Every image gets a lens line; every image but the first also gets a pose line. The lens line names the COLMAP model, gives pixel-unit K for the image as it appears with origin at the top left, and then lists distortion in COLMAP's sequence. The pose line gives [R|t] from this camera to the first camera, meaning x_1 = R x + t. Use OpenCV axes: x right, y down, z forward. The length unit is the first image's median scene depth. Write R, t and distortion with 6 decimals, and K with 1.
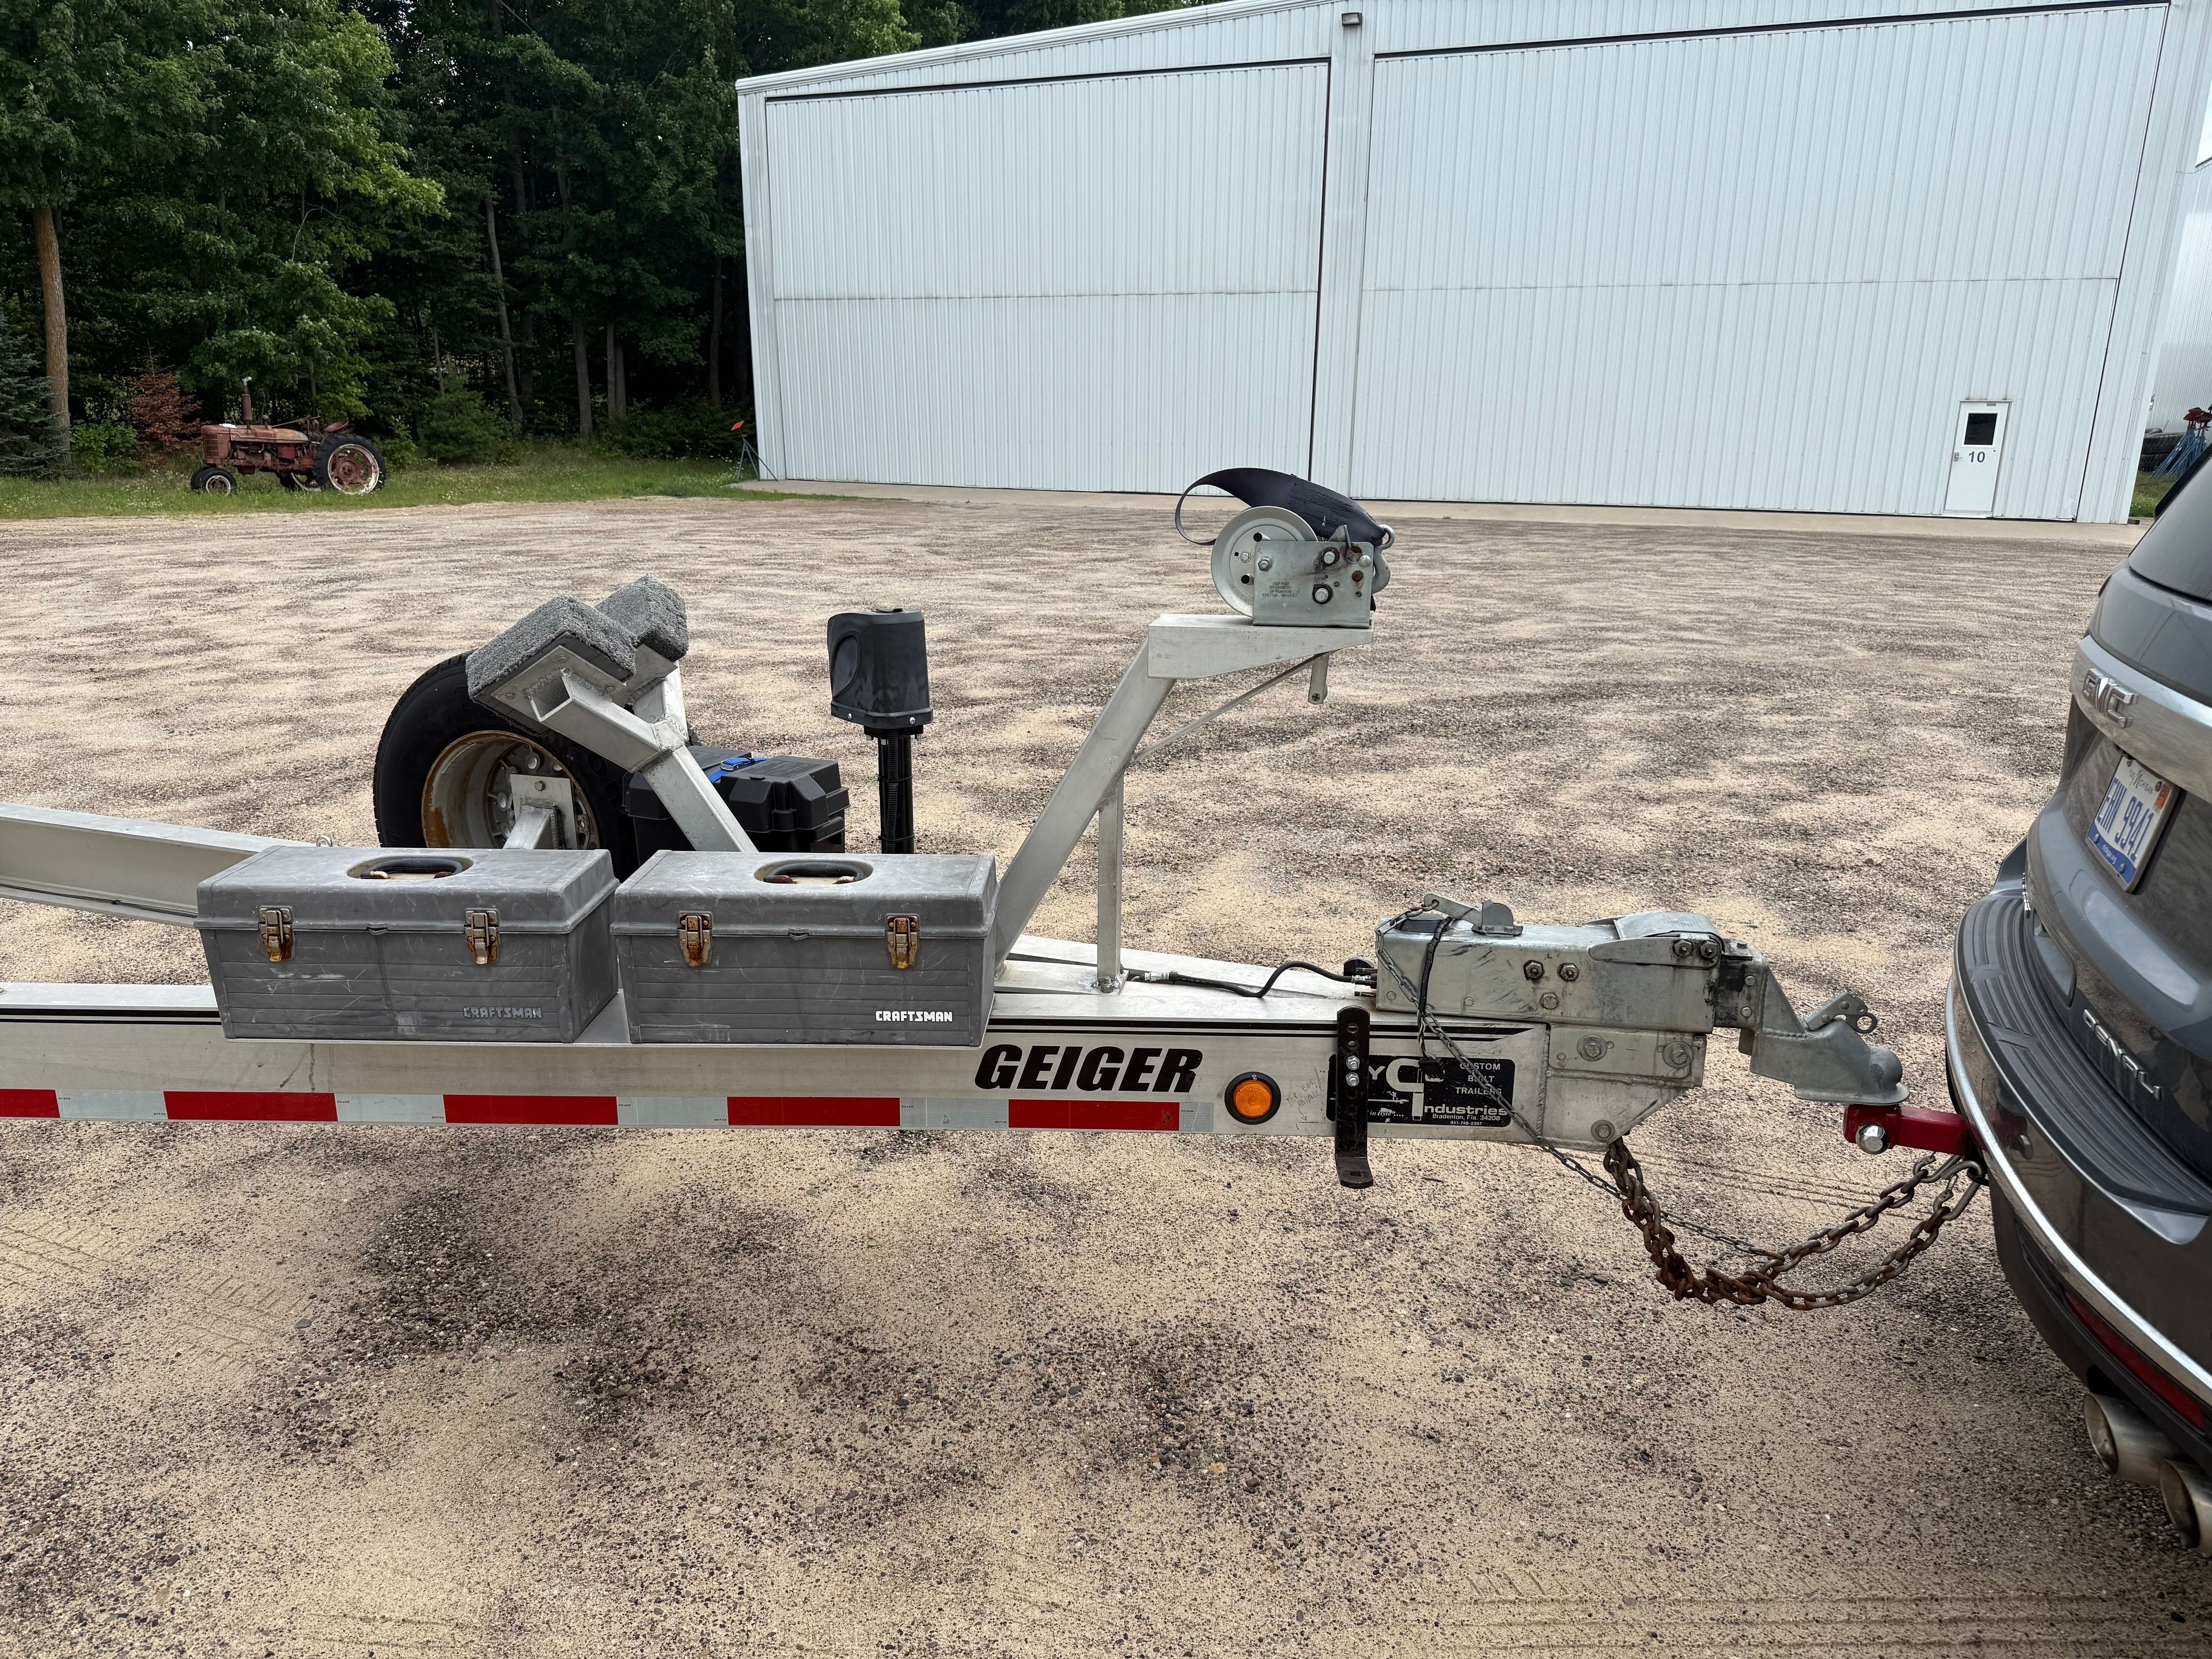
lens RADIAL K [[1593.9, 0, 1098.9], [0, 1593.9, 878.7], [0, 0, 1]] dist [0.049966, -0.061962]
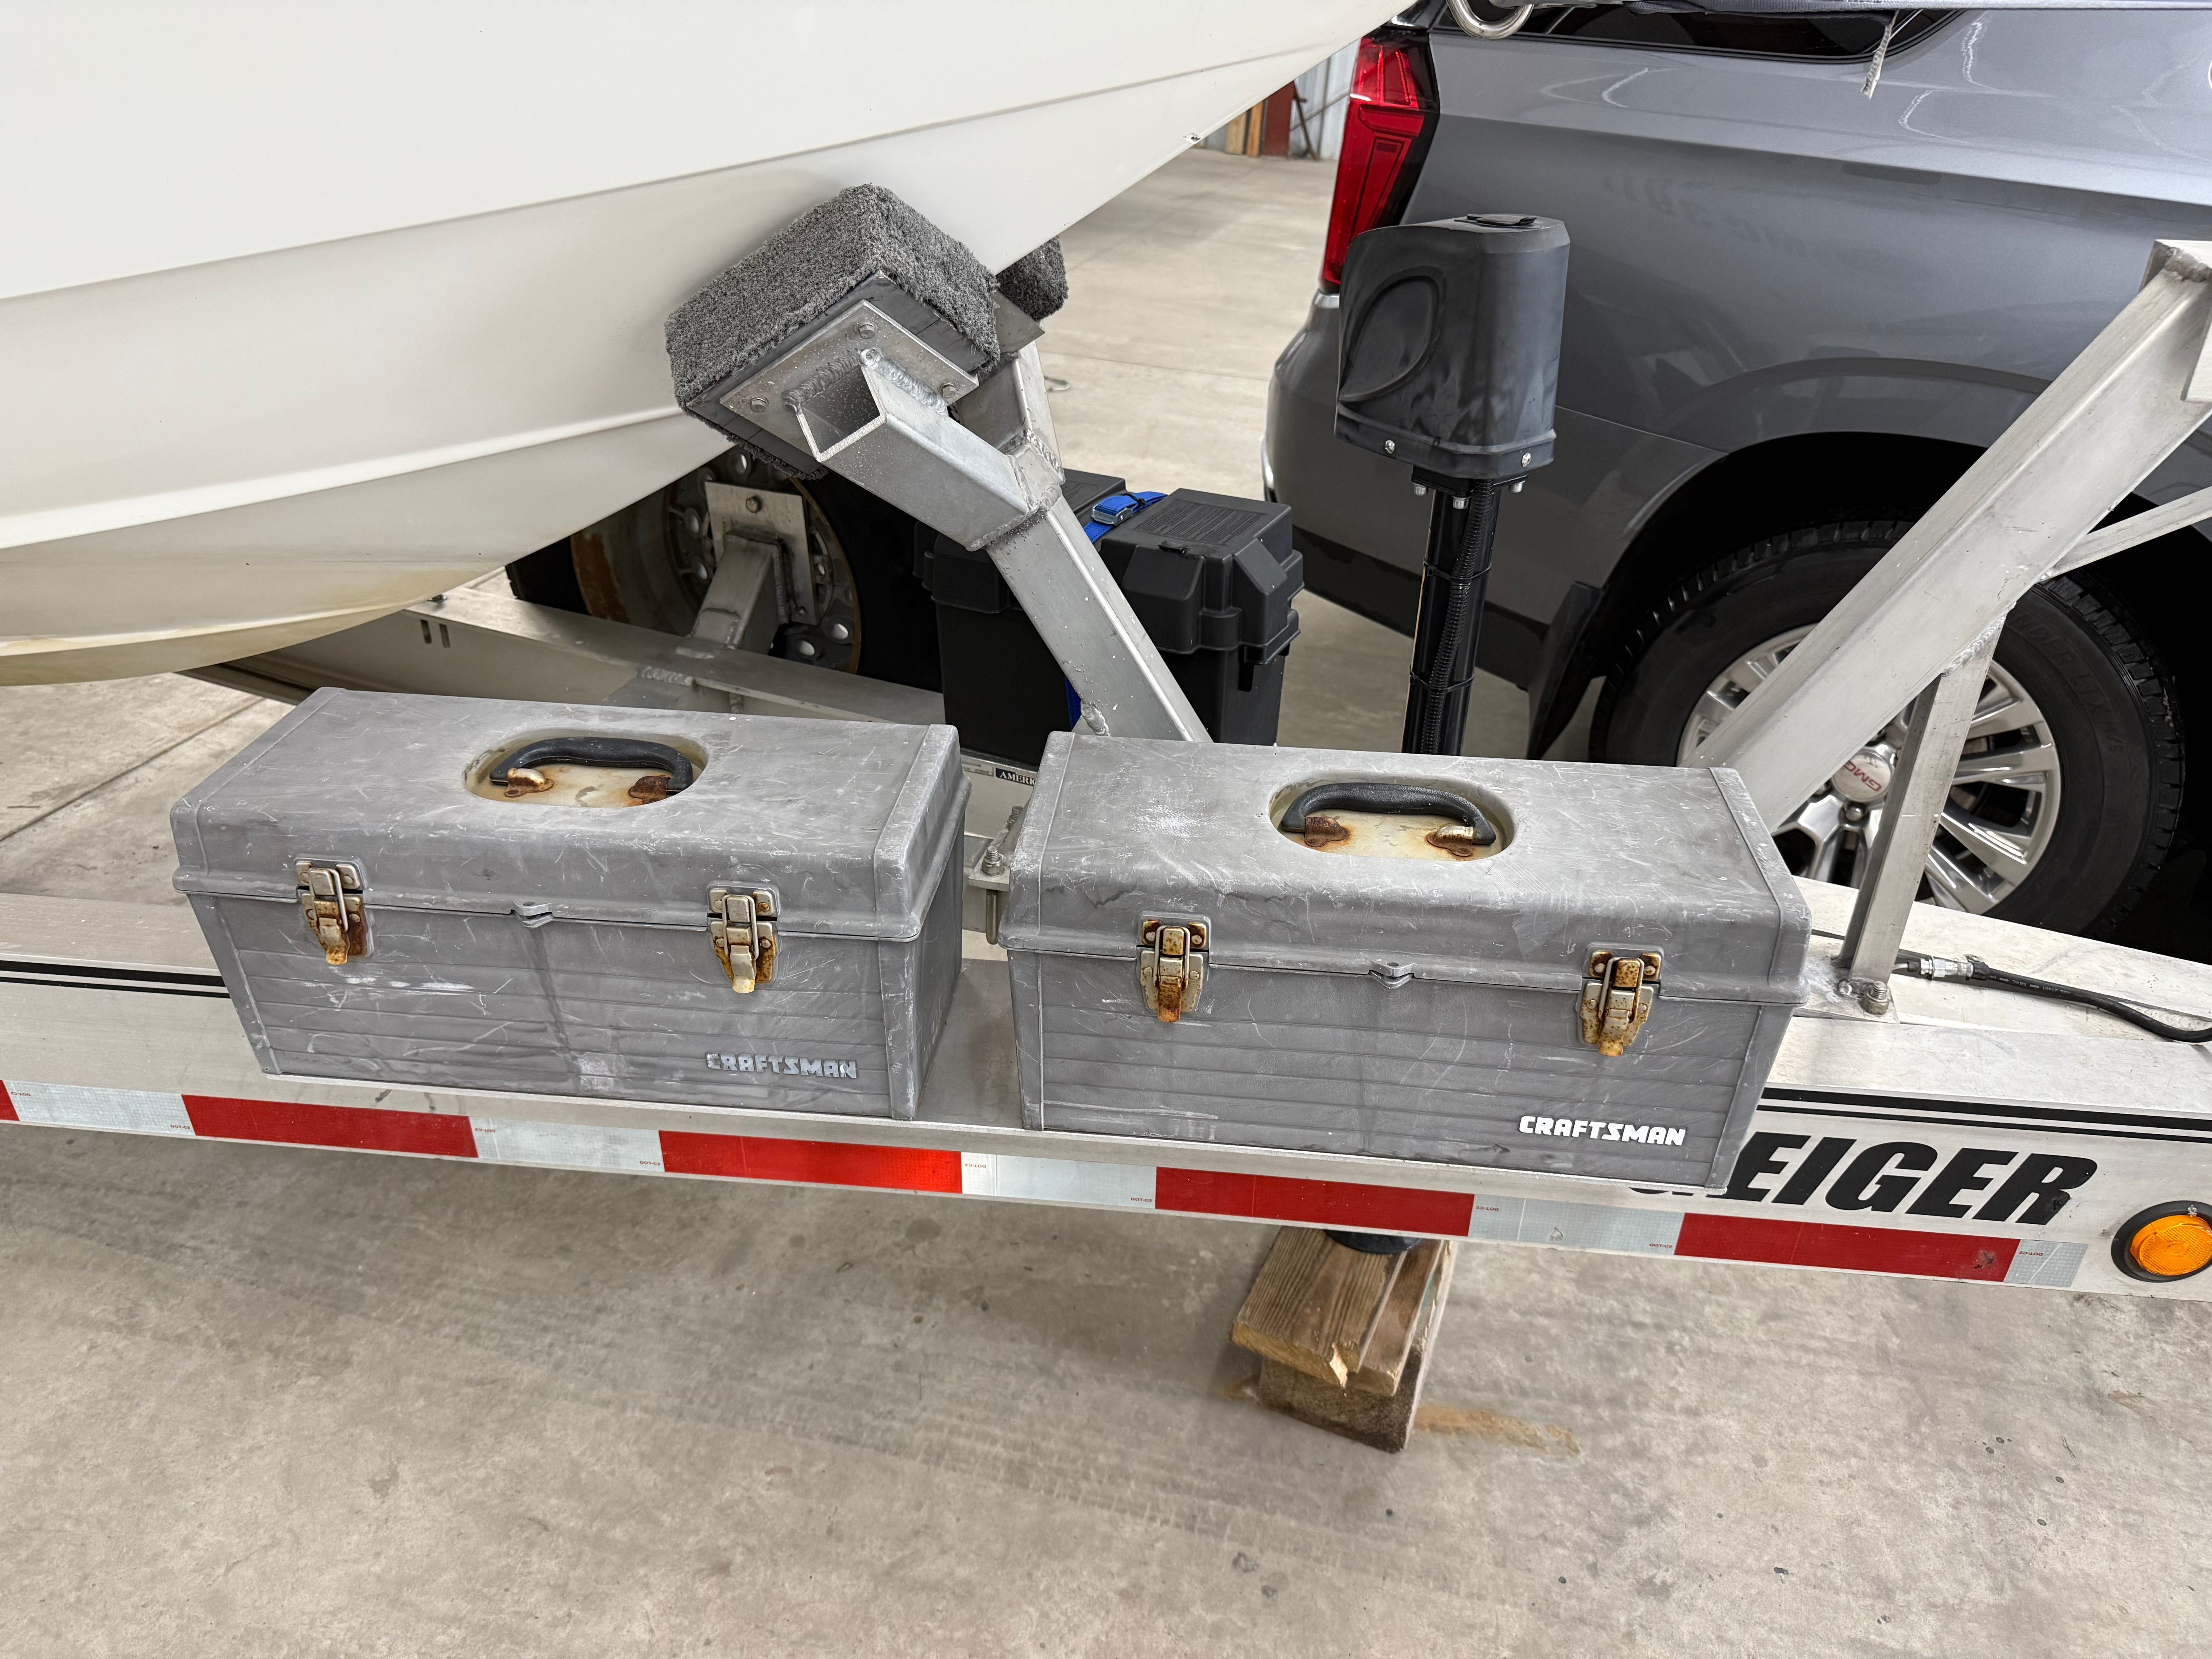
lens RADIAL K [[1551.3, 0, 1098.2], [0, 1551.3, 900.1], [0, 0, 1]] dist [0.226529, -0.325810]
pose [[0.996989, 0.046567, -0.061996, -0.225596], [-0.029137, 0.965970, 0.257006, -0.095671], [0.071854, -0.254426, 0.964419, 0.497424]]
